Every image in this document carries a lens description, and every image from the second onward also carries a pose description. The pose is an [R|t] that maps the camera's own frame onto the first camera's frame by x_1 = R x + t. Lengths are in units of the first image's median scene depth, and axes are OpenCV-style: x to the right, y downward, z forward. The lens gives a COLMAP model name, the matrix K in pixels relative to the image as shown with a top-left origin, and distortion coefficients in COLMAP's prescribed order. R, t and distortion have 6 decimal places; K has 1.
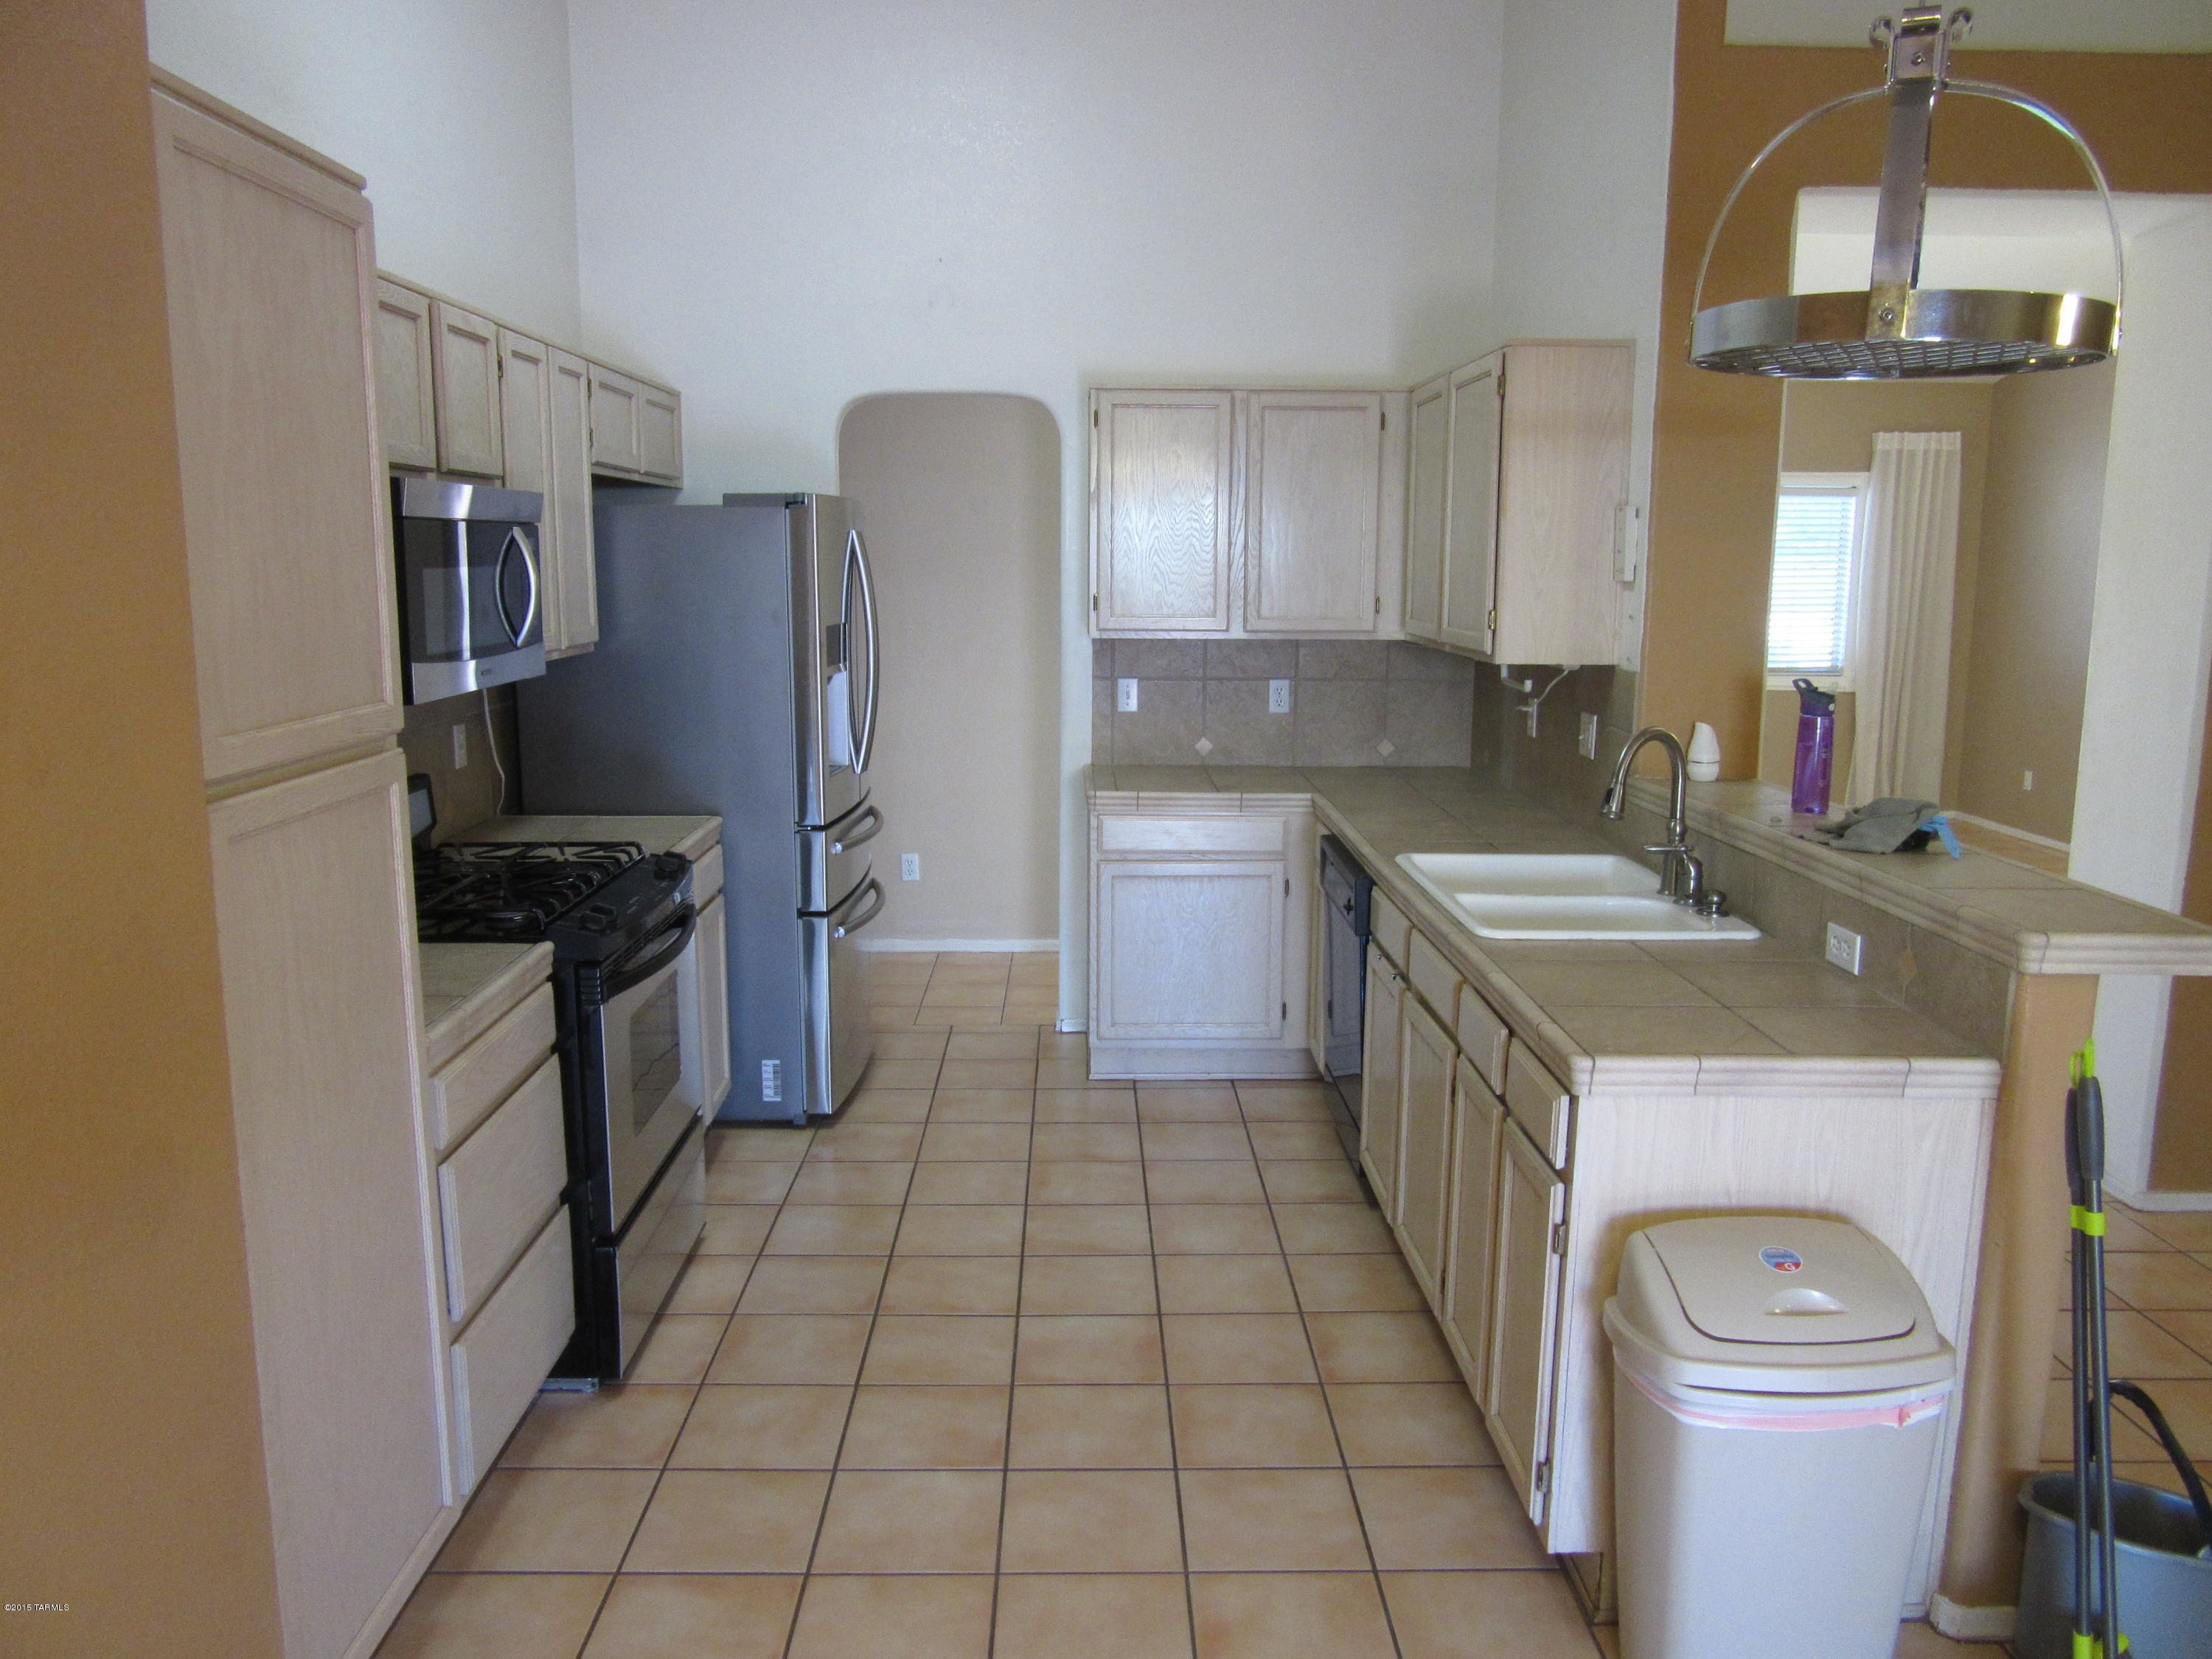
lens RADIAL K [[1638.1, 0, 1107.9], [0, 1638.1, 829.7], [0, 0, 1]] dist [-0.036035, 0.005217]
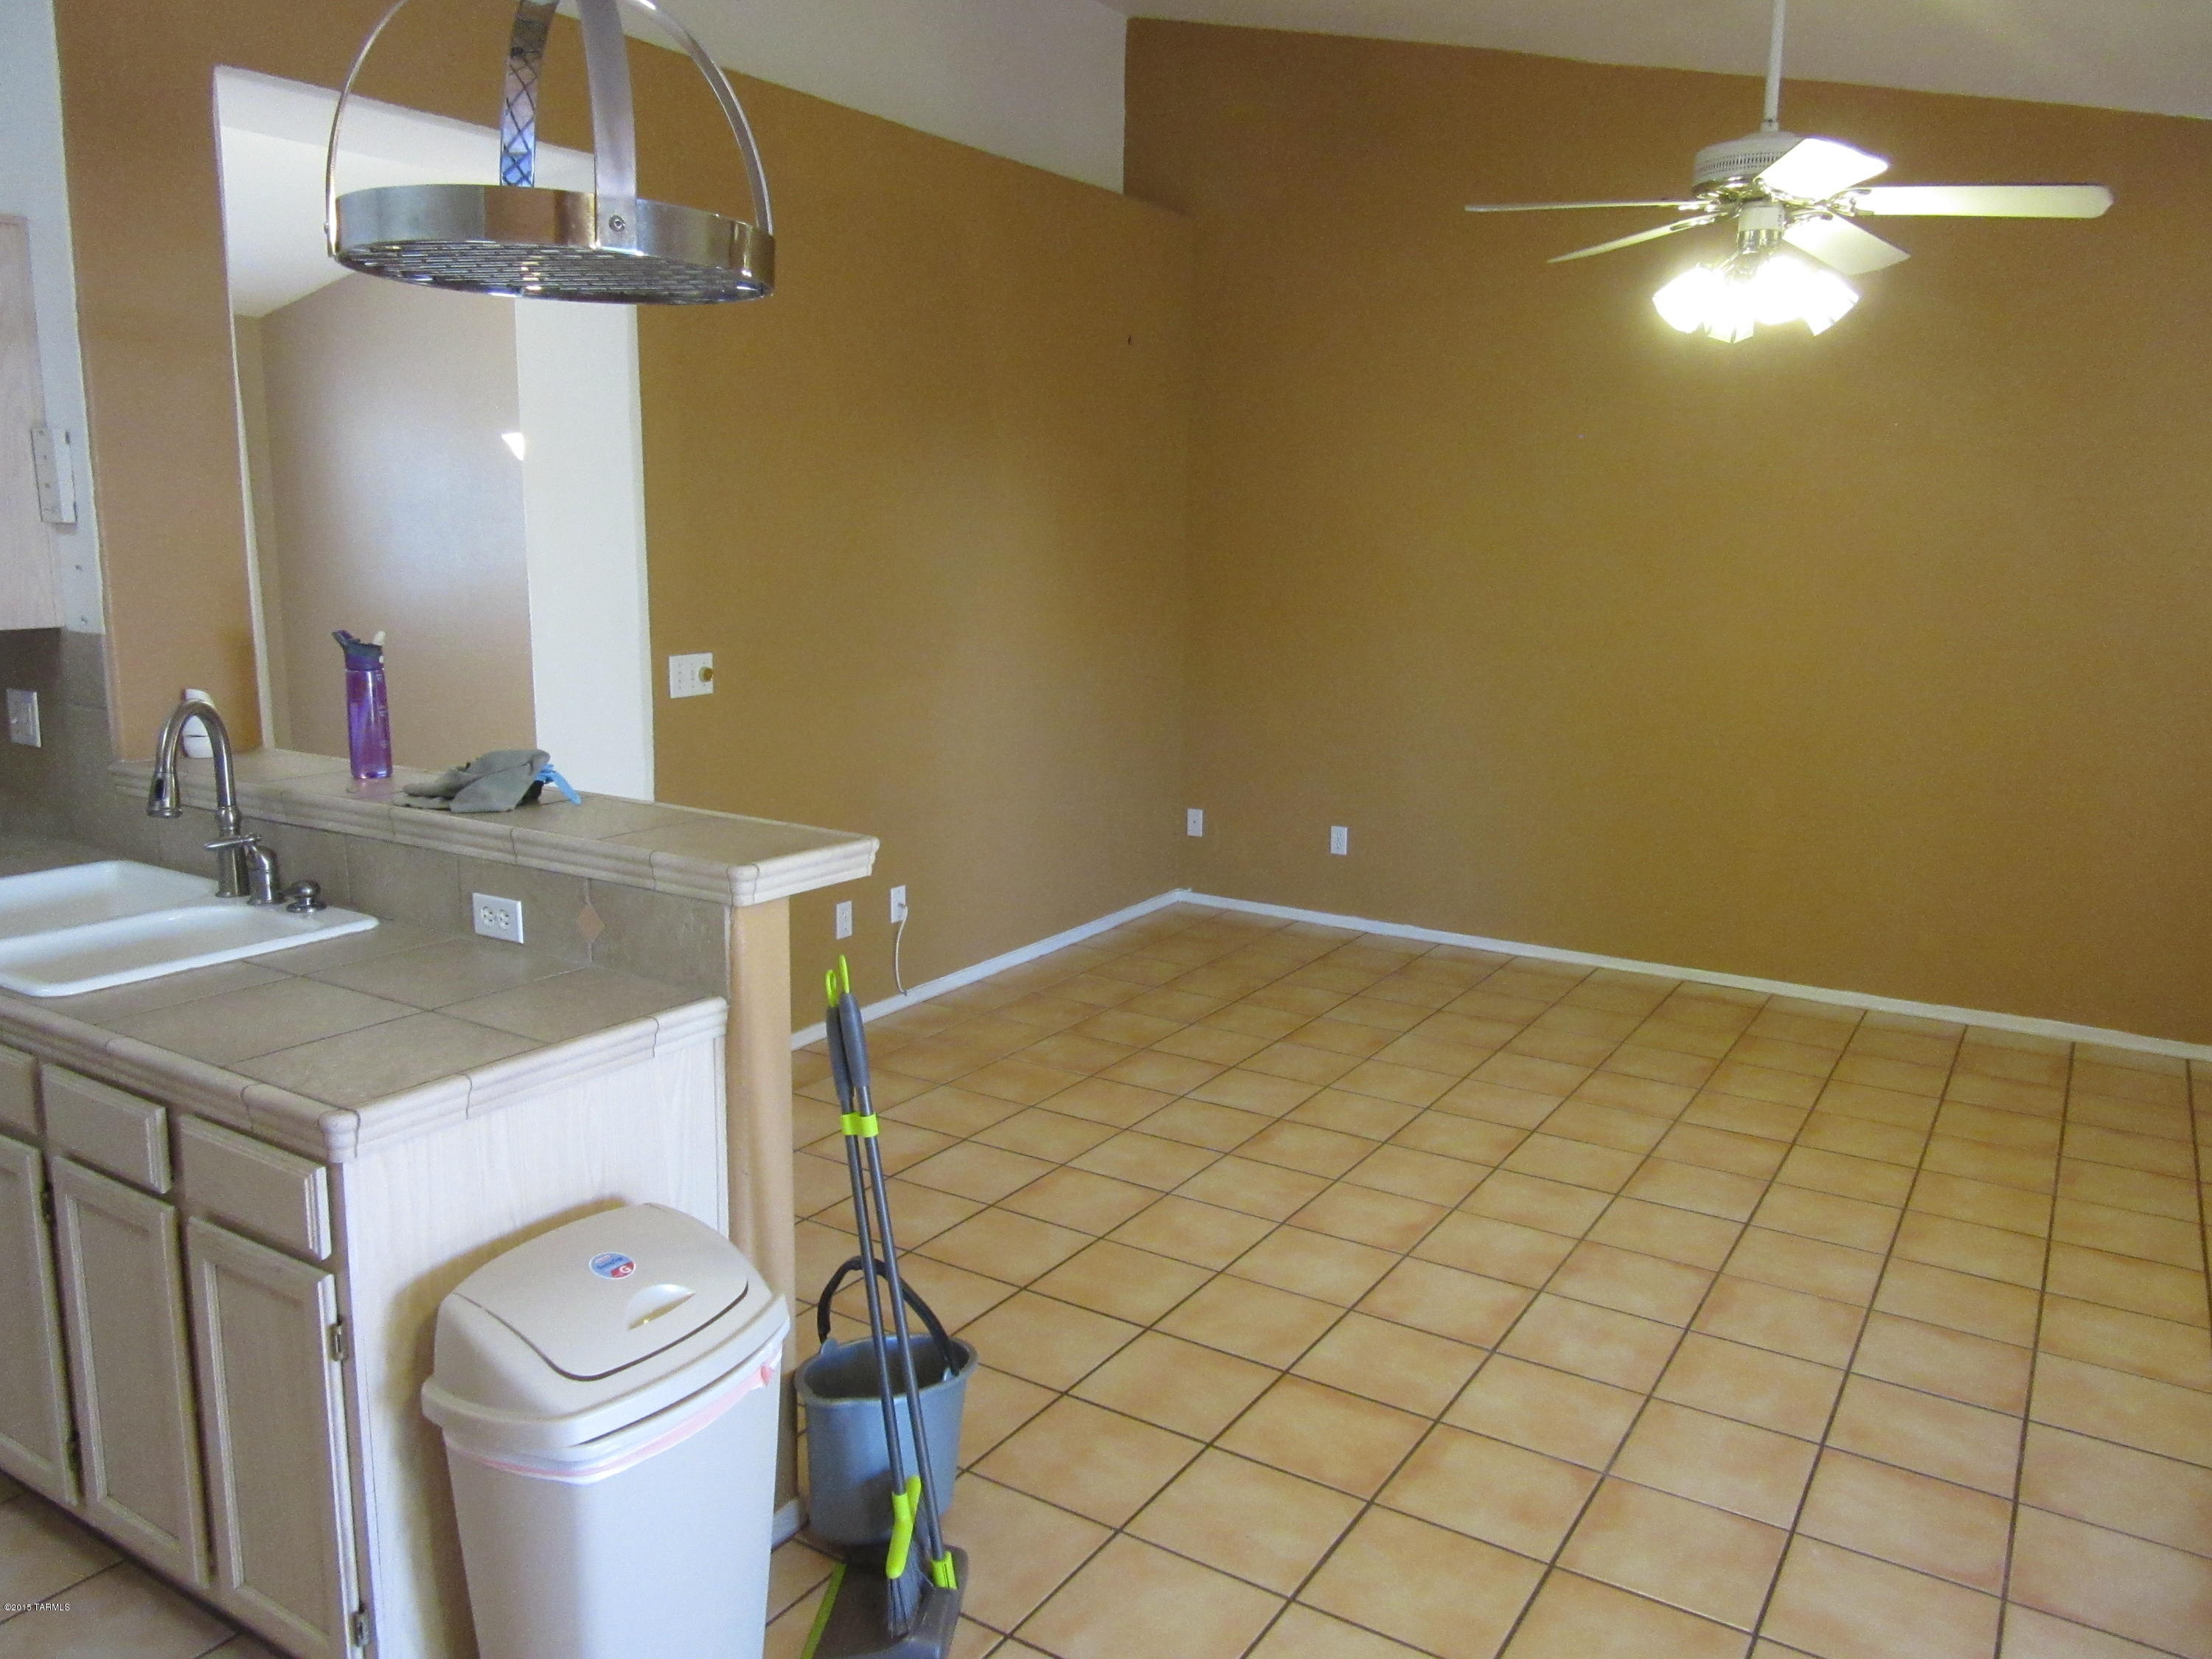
lens RADIAL K [[1638.1, 0, 1108.7], [0, 1638.1, 827.2], [0, 0, 1]] dist [-0.036035, 0.005217]
pose [[0.535718, -0.152701, 0.830475, -0.141144], [0.123674, 0.987096, 0.101720, -0.033452], [-0.835291, 0.048215, 0.547690, 0.223495]]
